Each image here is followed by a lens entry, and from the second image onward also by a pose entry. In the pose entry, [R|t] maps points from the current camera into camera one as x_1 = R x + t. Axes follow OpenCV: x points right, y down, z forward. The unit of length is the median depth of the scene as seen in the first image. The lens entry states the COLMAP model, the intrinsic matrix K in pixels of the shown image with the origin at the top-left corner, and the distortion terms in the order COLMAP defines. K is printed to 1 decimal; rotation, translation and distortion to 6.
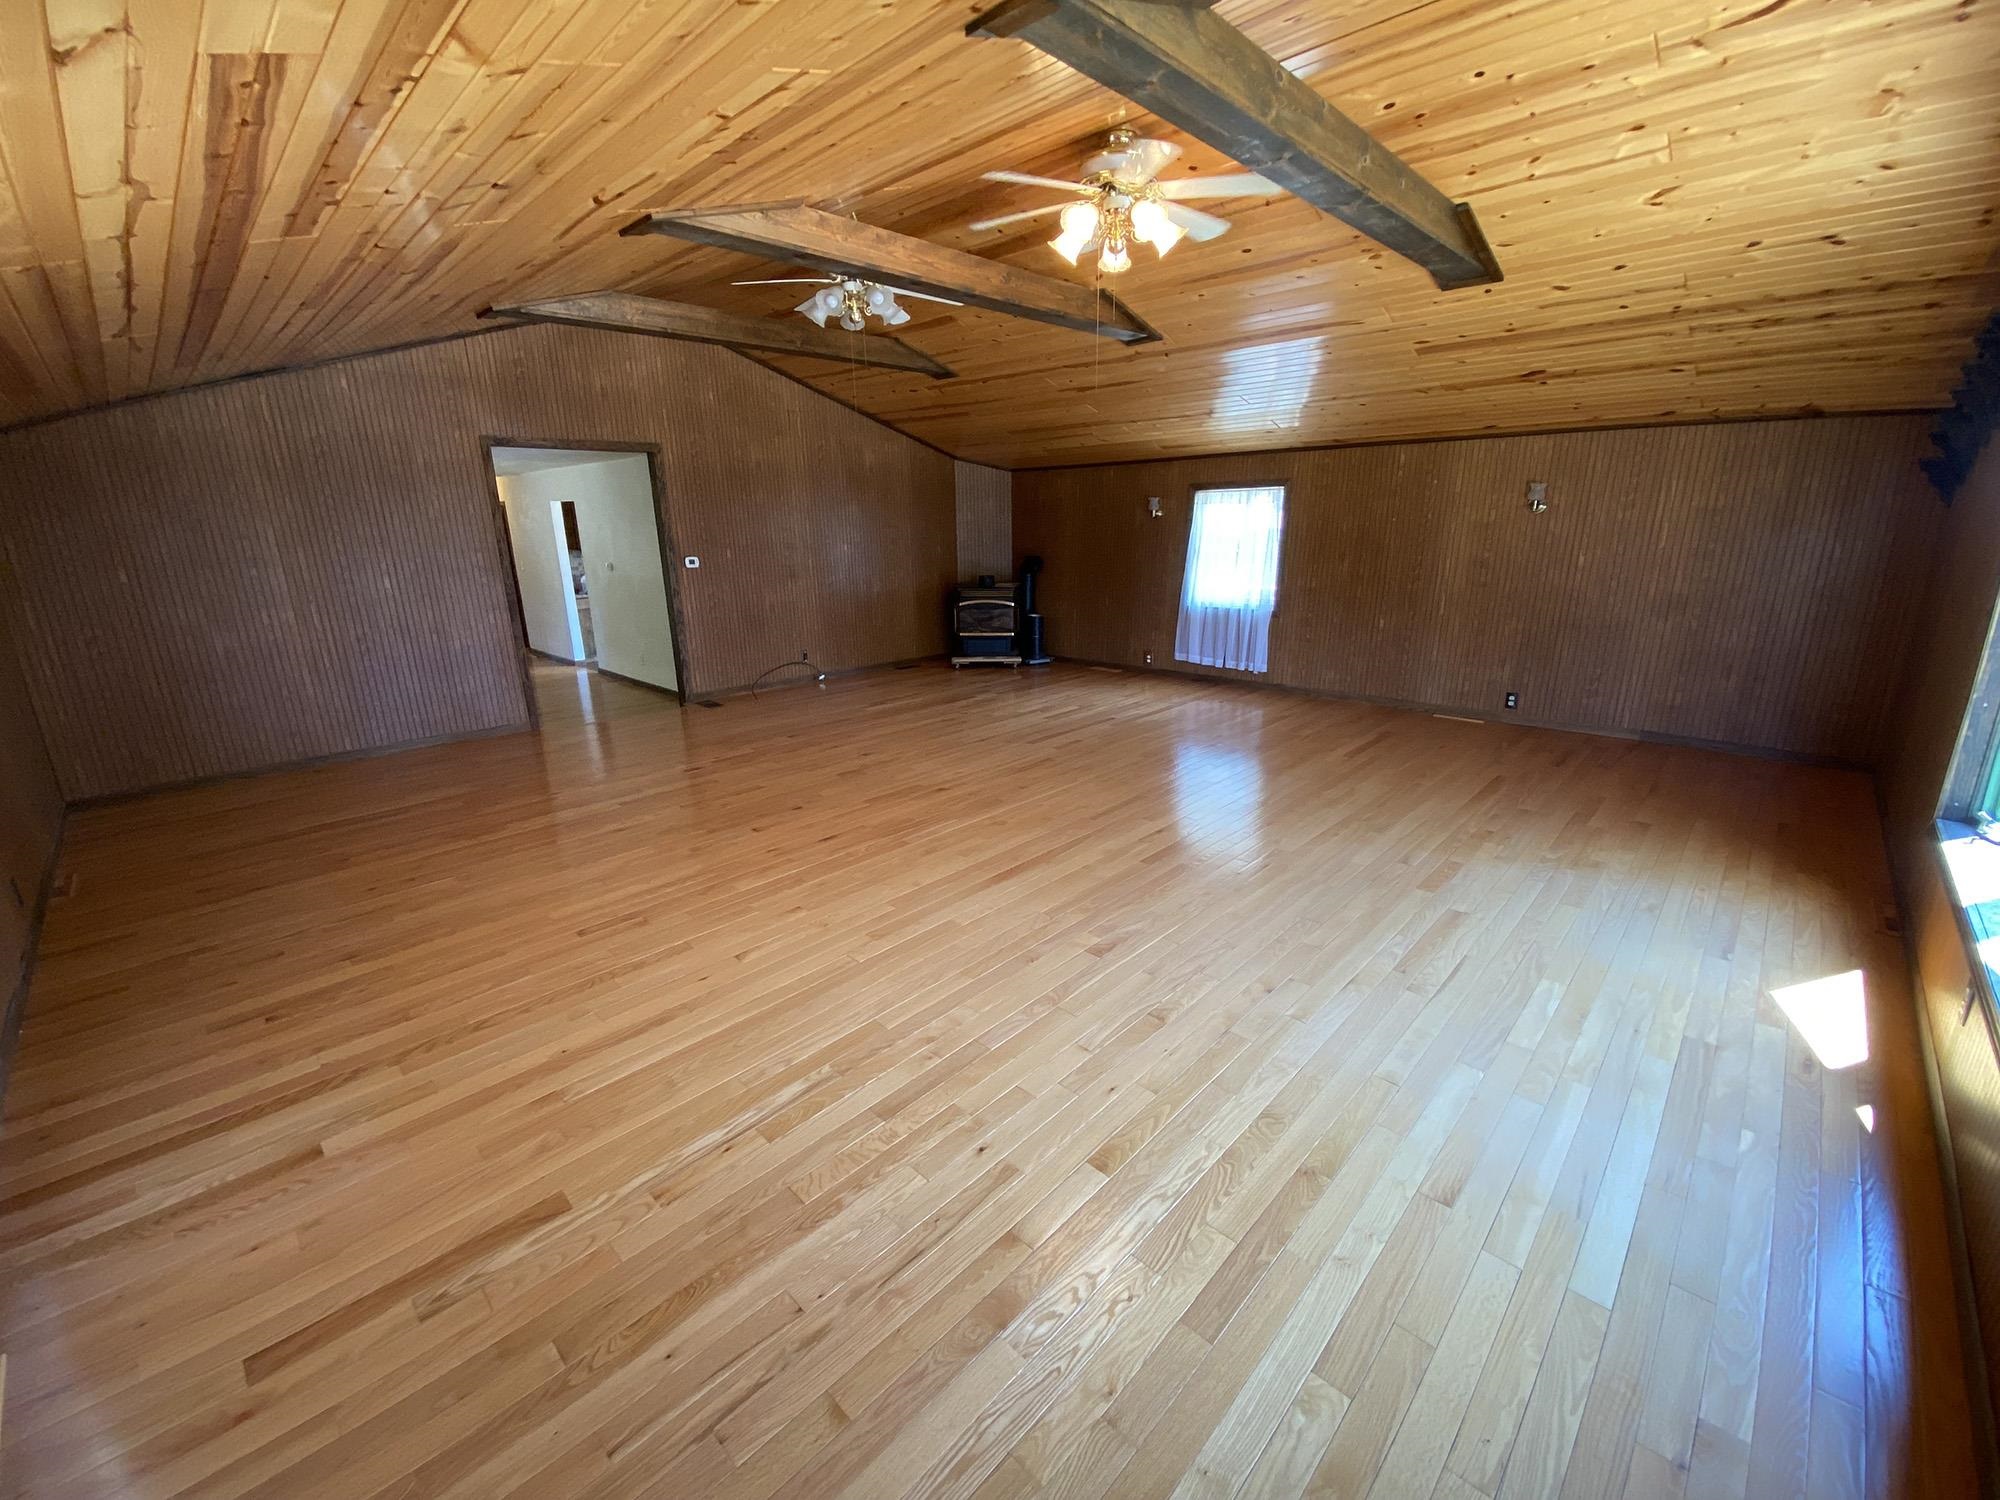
lens RADIAL K [[807.5, 0, 996.4], [0, 807.5, 752.7], [0, 0, 1]] dist [0.021204, -0.020646]
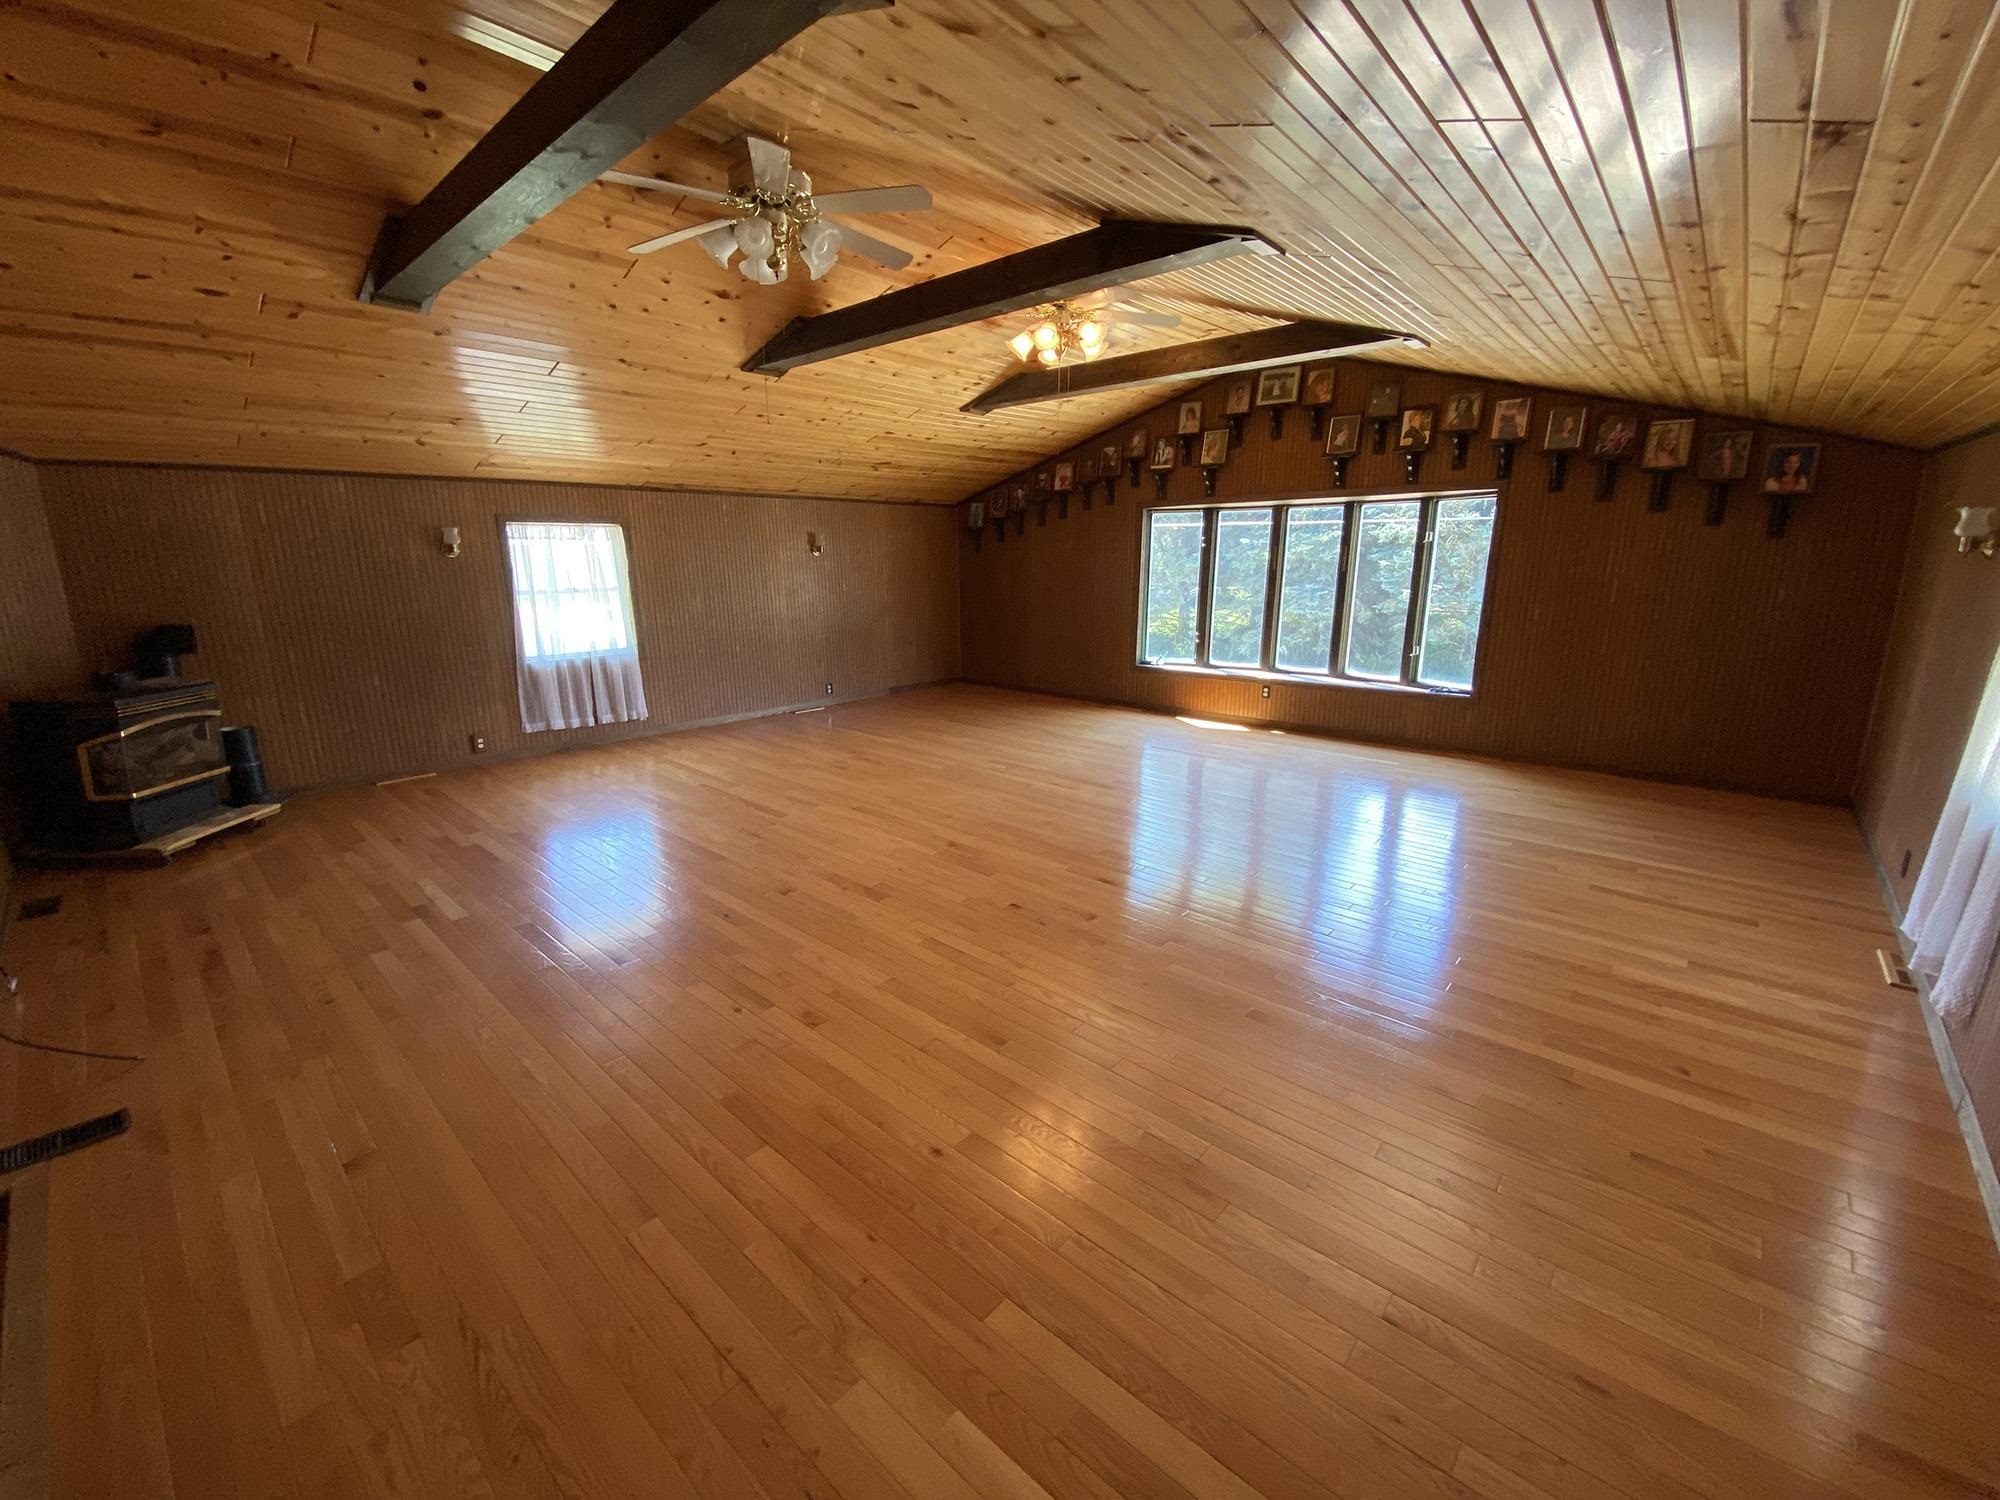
lens RADIAL K [[807.5, 0, 996.4], [0, 807.5, 752.7], [0, 0, 1]] dist [0.021204, -0.020646]
pose [[-0.040446, -0.226103, 0.973263, -0.916767], [0.281115, 0.932140, 0.228232, -0.241589], [-0.958821, 0.282830, 0.025860, 0.885596]]
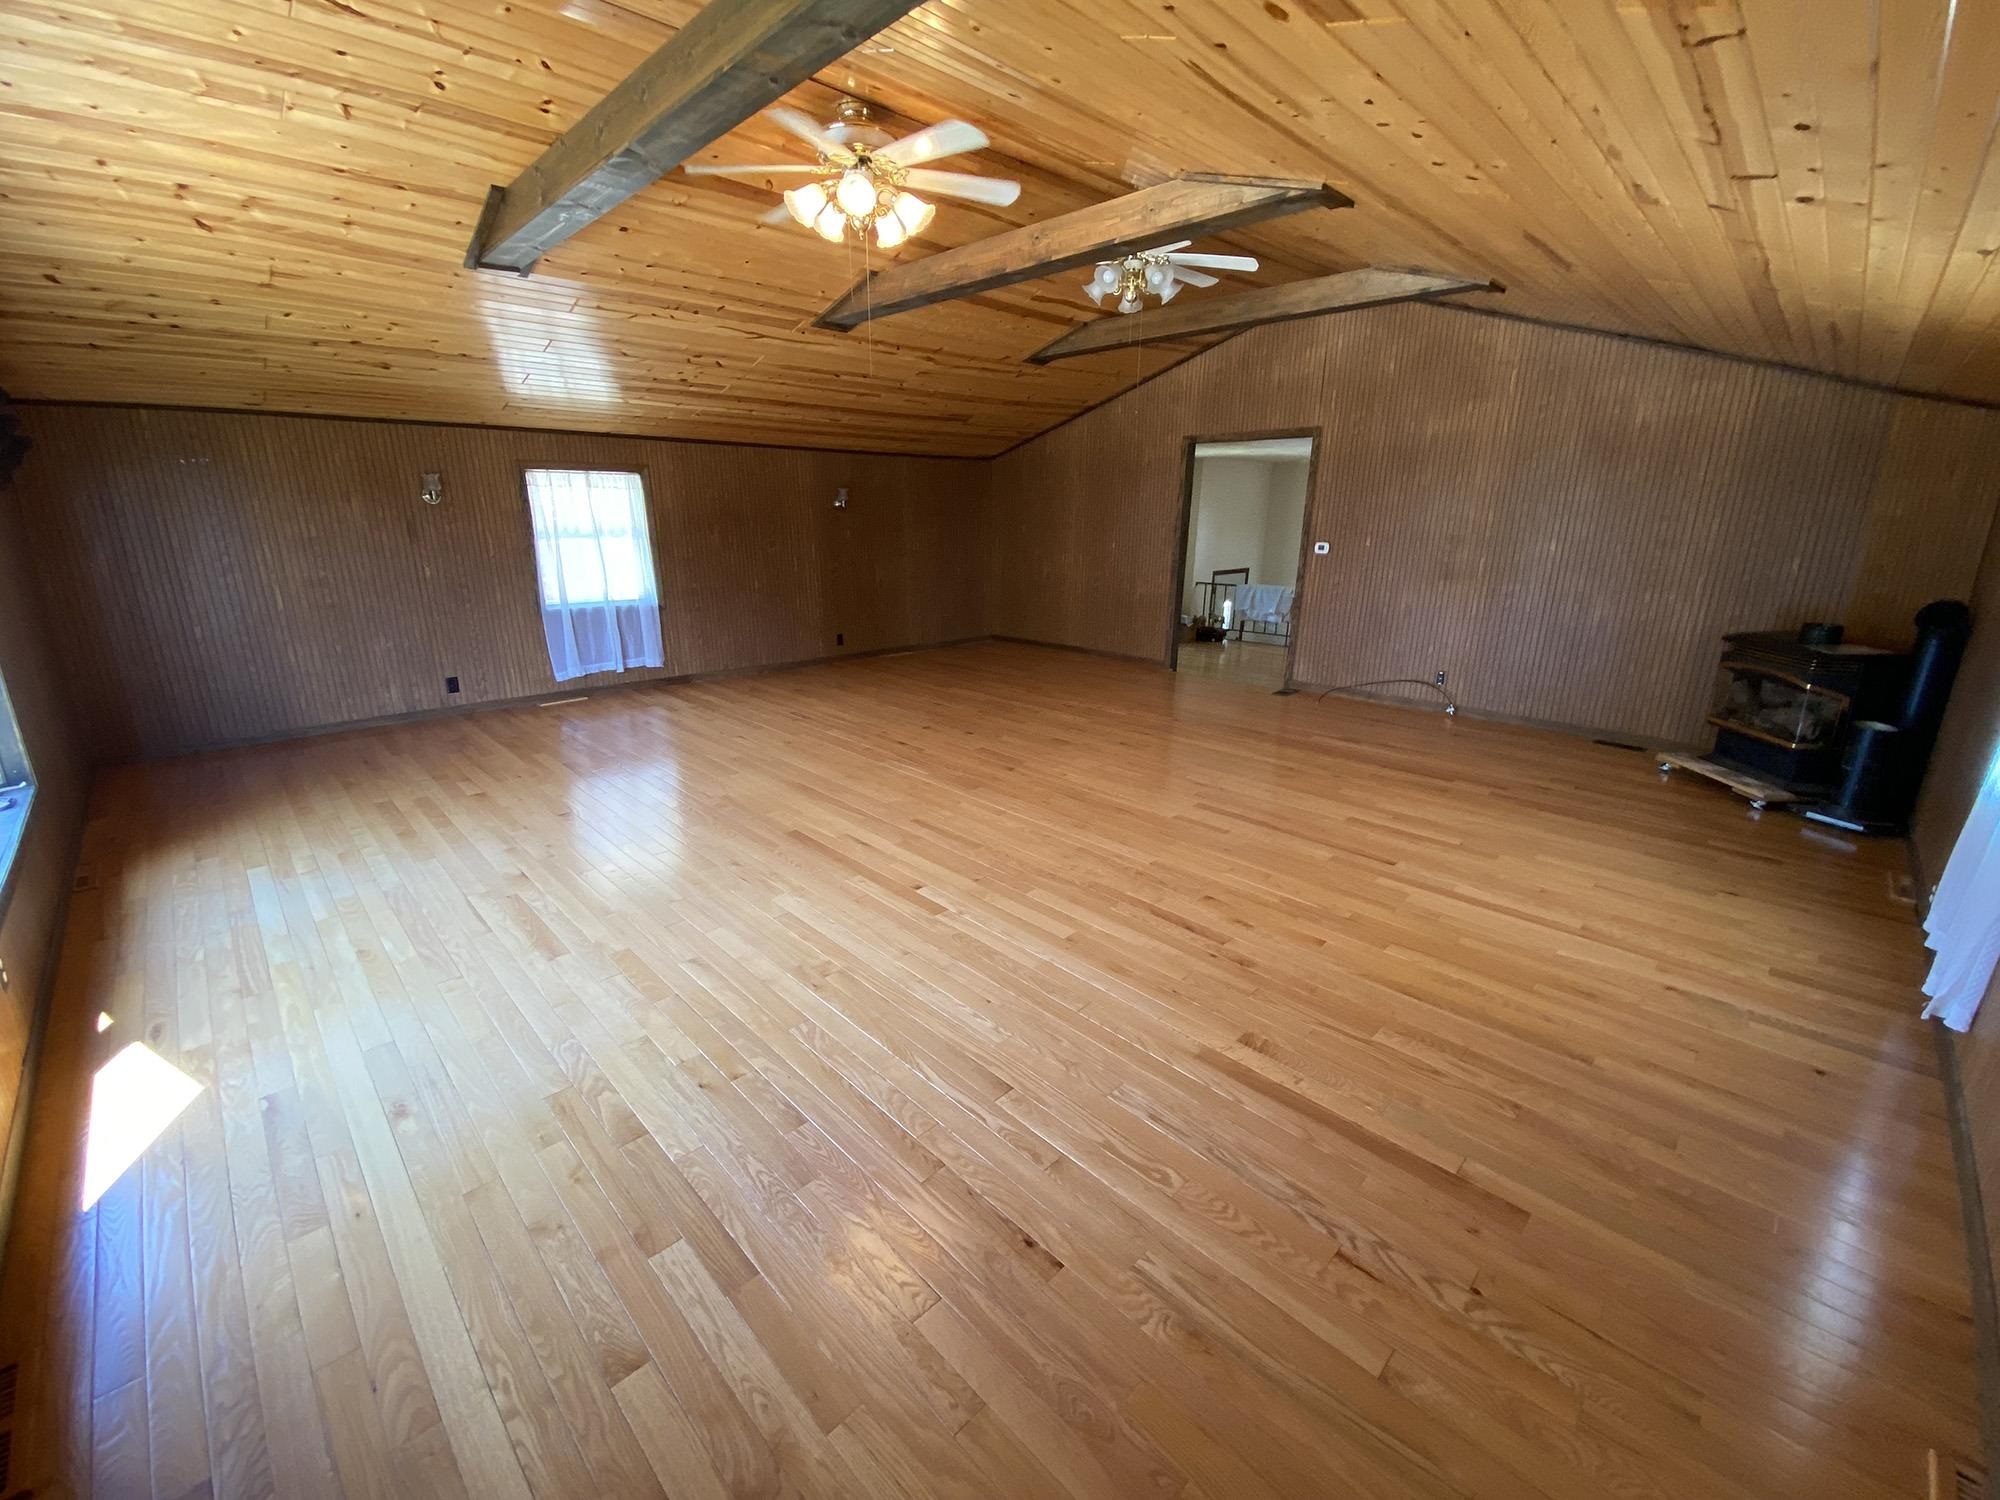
lens RADIAL K [[807.5, 0, 996.4], [0, 807.5, 752.7], [0, 0, 1]] dist [0.021204, -0.020646]
pose [[-0.024147, 0.306638, -0.951520, 0.887157], [-0.285806, 0.909954, 0.300496, -0.271604], [0.957983, 0.279207, 0.065666, 0.892905]]
